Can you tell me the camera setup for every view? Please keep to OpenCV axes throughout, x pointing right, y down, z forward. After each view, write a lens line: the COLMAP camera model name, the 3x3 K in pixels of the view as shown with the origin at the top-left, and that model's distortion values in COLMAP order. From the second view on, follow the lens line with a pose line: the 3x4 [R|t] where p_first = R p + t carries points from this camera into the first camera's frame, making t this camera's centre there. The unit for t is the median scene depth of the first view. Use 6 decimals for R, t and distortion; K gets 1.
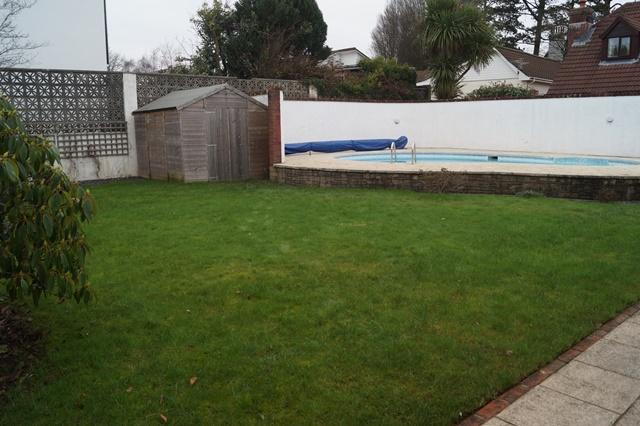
lens RADIAL K [[505.7, 0, 320.0], [0, 505.7, 213.0], [0, 0, 1]] dist [-0.079562, 0.008379]
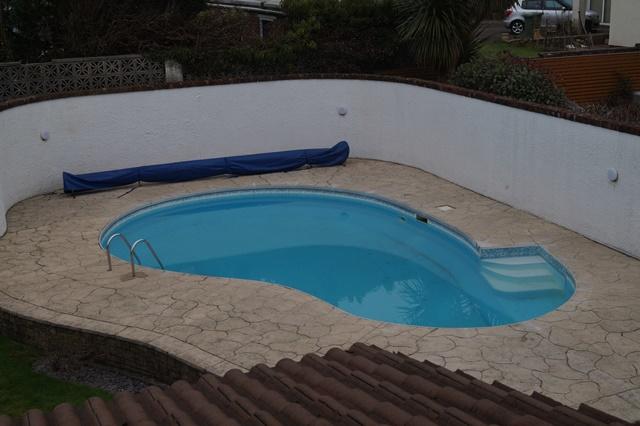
lens RADIAL K [[876.4, 0, 320.0], [0, 876.4, 213.0], [0, 0, 1]] dist [-0.019406, -0.073270]
pose [[0.955663, 0.065031, -0.287193, 0.465653], [-0.033240, 0.992900, 0.114218, -0.201559], [0.292581, -0.099607, 0.951039, 0.059591]]
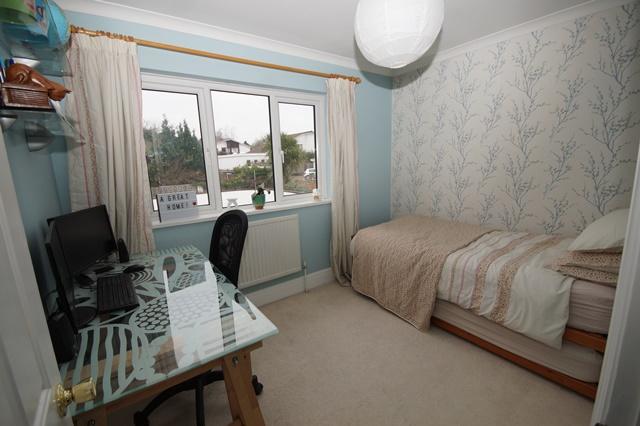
lens RADIAL K [[284.5, 0, 320.0], [0, 284.5, 213.0], [0, 0, 1]] dist [-0.000263, -0.000034]
pose [[0.997441, -0.016069, -0.069667, 0.545241], [0.017045, 0.999764, 0.013441, -0.155734], [0.069435, -0.014594, 0.997480, -0.088122]]
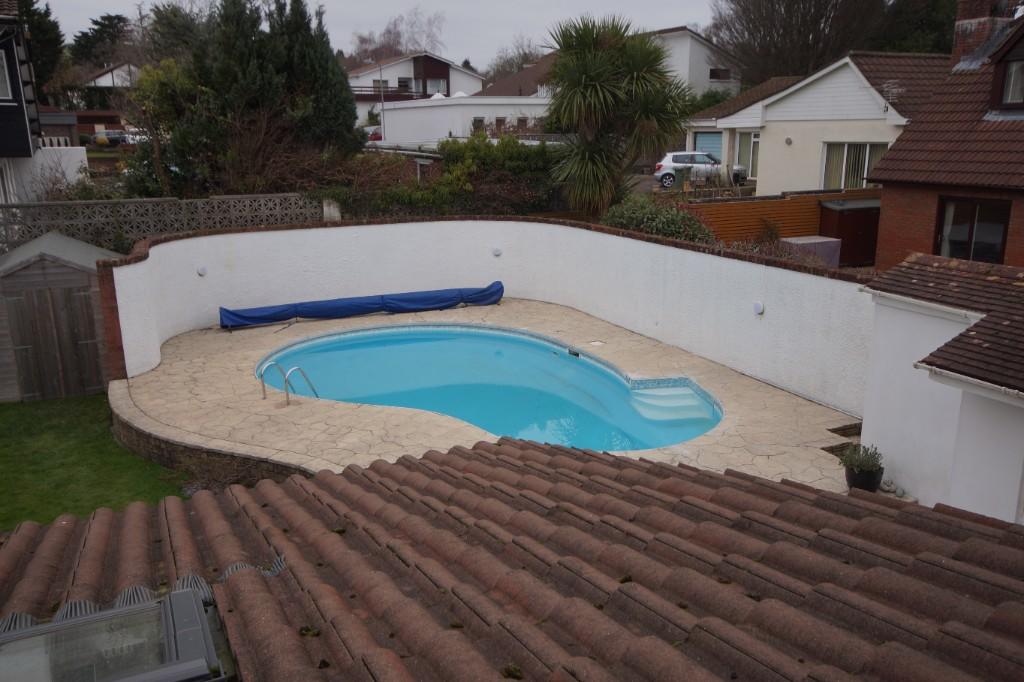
lens RADIAL K [[851.0, 0, 507.4], [0, 851.0, 348.0], [0, 0, 1]] dist [0.008914, 0.006938]
pose [[0.964897, 0.064335, -0.254628, 0.467564], [-0.042312, 0.994947, 0.091047, -0.181367], [0.259199, -0.077077, 0.962743, 0.065995]]
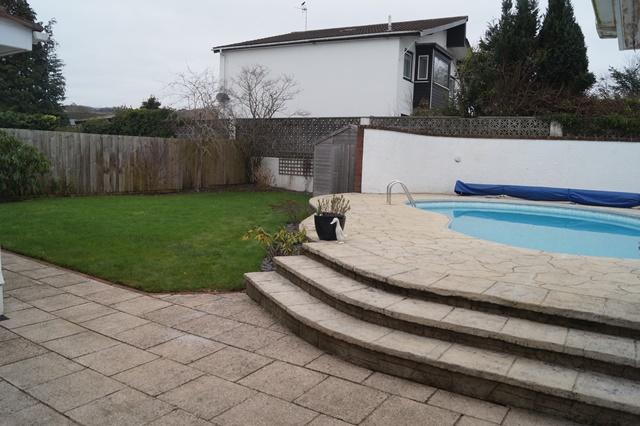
lens RADIAL K [[505.7, 0, 320.0], [0, 505.7, 213.0], [0, 0, 1]] dist [-0.079562, 0.008379]
pose [[0.301763, 0.128933, -0.944625, 0.679812], [-0.207826, 0.975882, 0.066809, -0.079210], [0.930456, 0.176157, 0.321280, 0.401238]]
